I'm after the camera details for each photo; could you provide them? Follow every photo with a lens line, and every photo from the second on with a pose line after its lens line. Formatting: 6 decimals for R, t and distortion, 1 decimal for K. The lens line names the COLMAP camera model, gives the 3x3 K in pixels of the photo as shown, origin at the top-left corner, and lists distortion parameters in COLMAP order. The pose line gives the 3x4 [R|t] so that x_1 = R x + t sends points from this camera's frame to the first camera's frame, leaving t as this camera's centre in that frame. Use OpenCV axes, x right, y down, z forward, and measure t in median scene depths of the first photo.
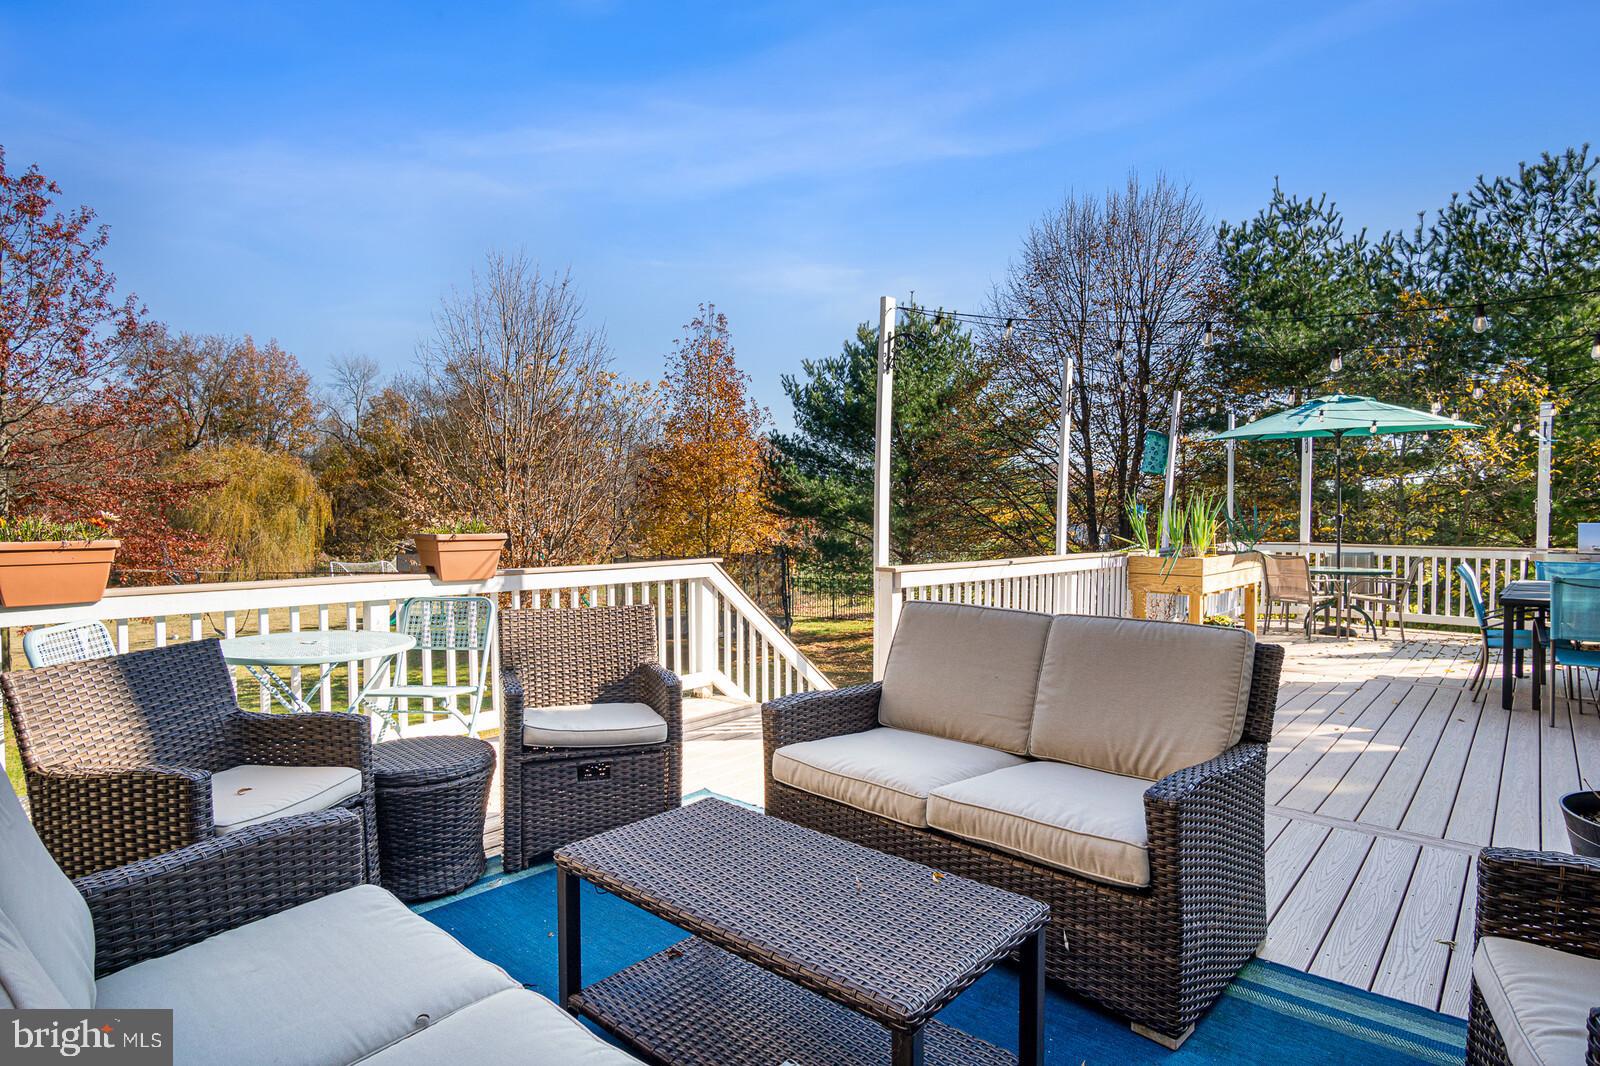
lens RADIAL K [[880.5, 0, 811.7], [0, 880.5, 525.1], [0, 0, 1]] dist [-0.037843, 0.011743]
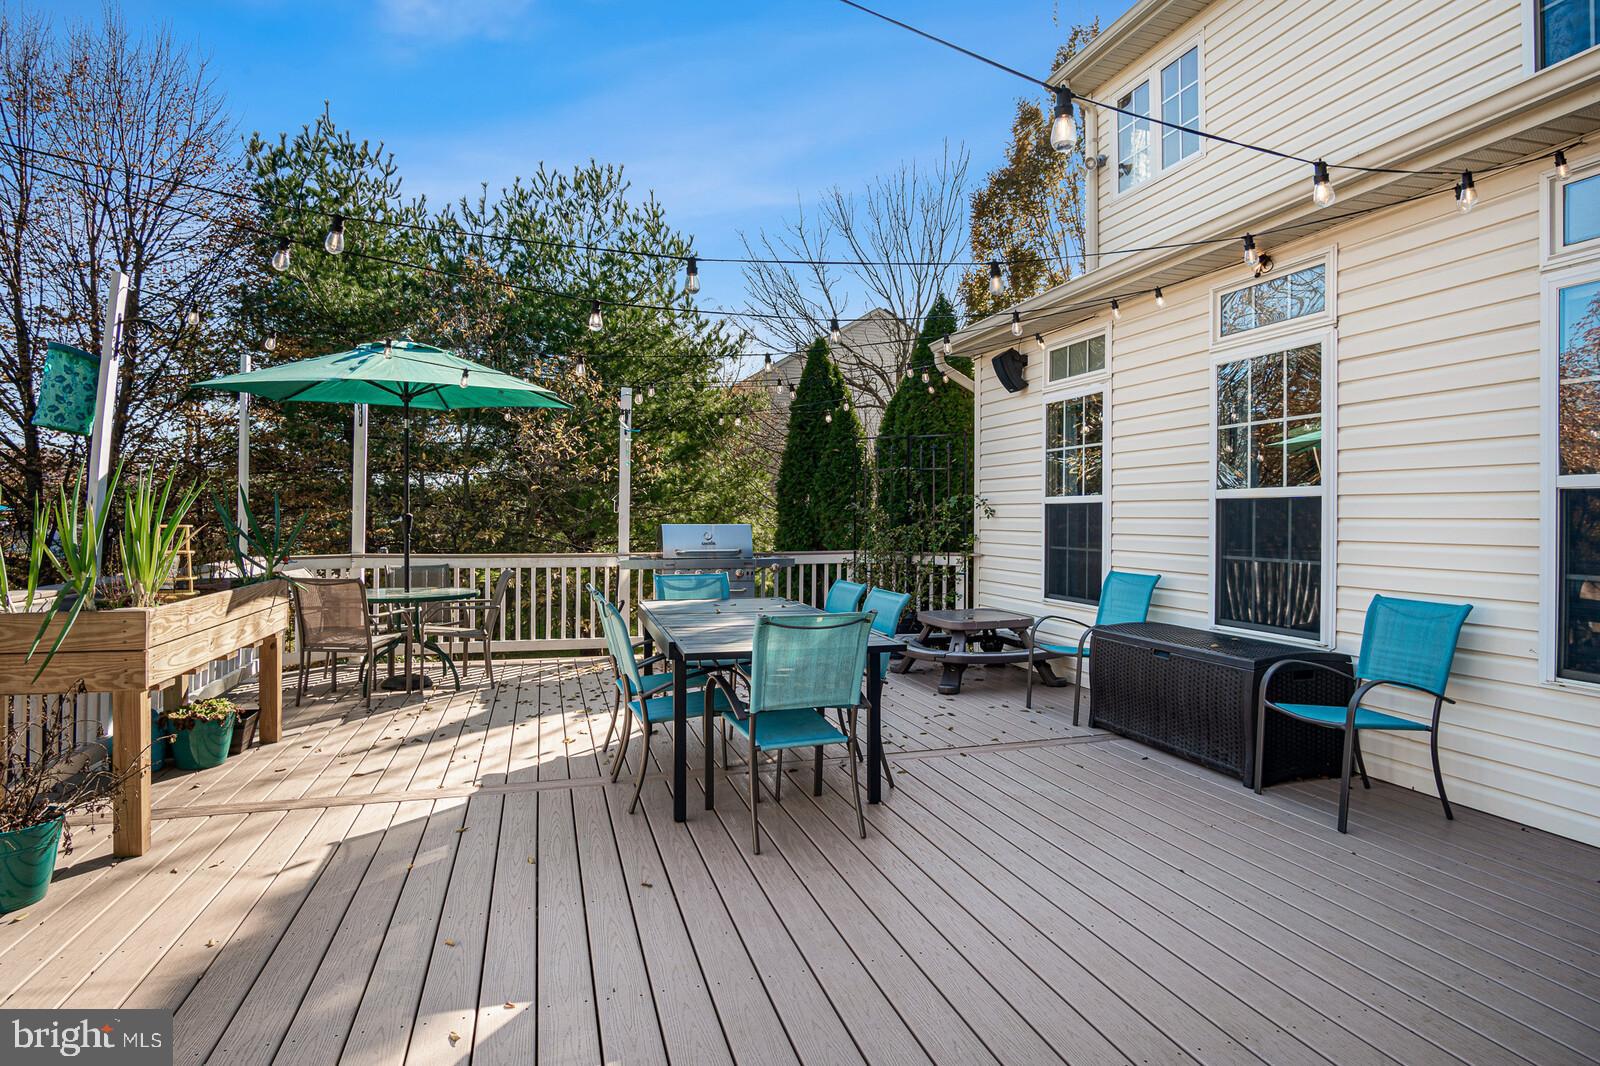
lens RADIAL K [[880.5, 0, 811.7], [0, 880.5, 525.1], [0, 0, 1]] dist [-0.037843, 0.011743]
pose [[0.542045, -0.004310, 0.840339, 0.121226], [0.002251, 0.999991, 0.003677, -0.003521], [-0.840347, -0.000102, 0.542049, 0.217967]]
